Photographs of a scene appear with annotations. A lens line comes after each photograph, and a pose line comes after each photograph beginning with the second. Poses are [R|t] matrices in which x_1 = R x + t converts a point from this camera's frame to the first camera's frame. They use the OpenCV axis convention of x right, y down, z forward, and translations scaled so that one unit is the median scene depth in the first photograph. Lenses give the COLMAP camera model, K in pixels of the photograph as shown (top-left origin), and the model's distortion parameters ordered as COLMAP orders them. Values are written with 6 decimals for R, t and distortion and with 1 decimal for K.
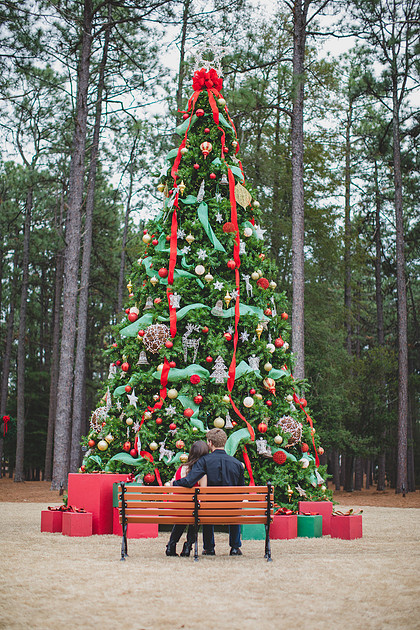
lens RADIAL K [[922.5, 0, 210.0], [0, 922.5, 315.0], [0, 0, 1]] dist [-0.132378, 0.004135]
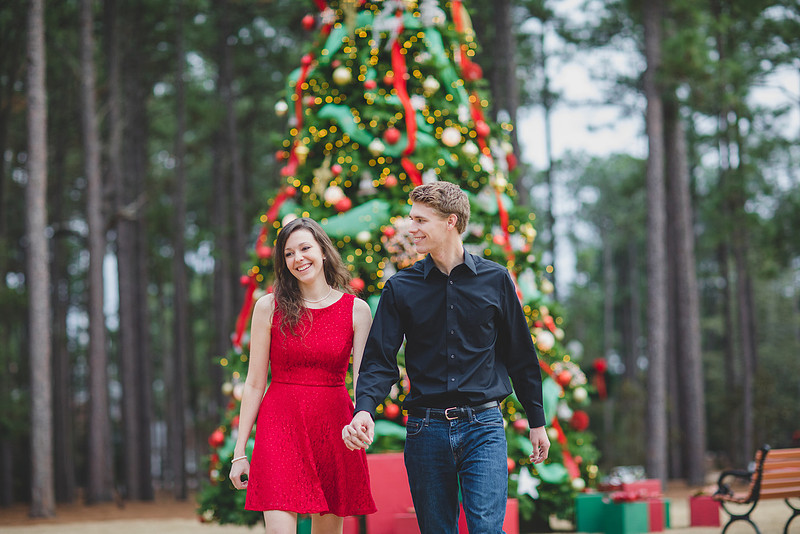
lens RADIAL K [[1886.5, 0, 400.0], [0, 1886.5, 267.0], [0, 0, 1]] dist [-0.023307, -0.405385]
pose [[0.813045, 0.012865, 0.582059, -0.829950], [-0.050963, 0.997491, 0.049139, -0.021354], [-0.579966, -0.069616, 0.811660, -0.059020]]
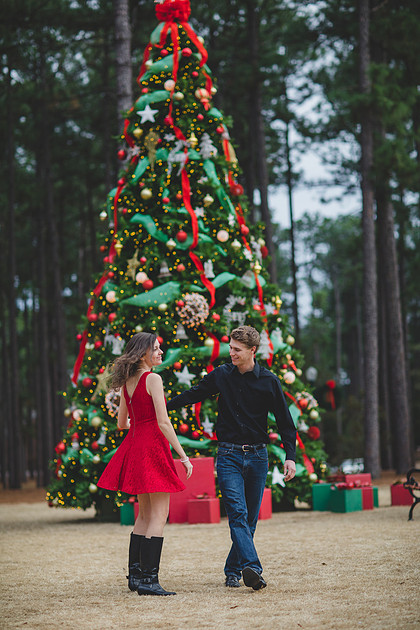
lens RADIAL K [[1479.5, 0, 194.1], [0, 1479.5, 315.9], [0, 0, 1]] dist [-0.059600, -0.745444]
pose [[0.805822, 0.000470, 0.592158, -0.938461], [-0.043002, 0.997406, 0.057727, -0.054527], [-0.590595, -0.071982, 0.803751, -0.186741]]
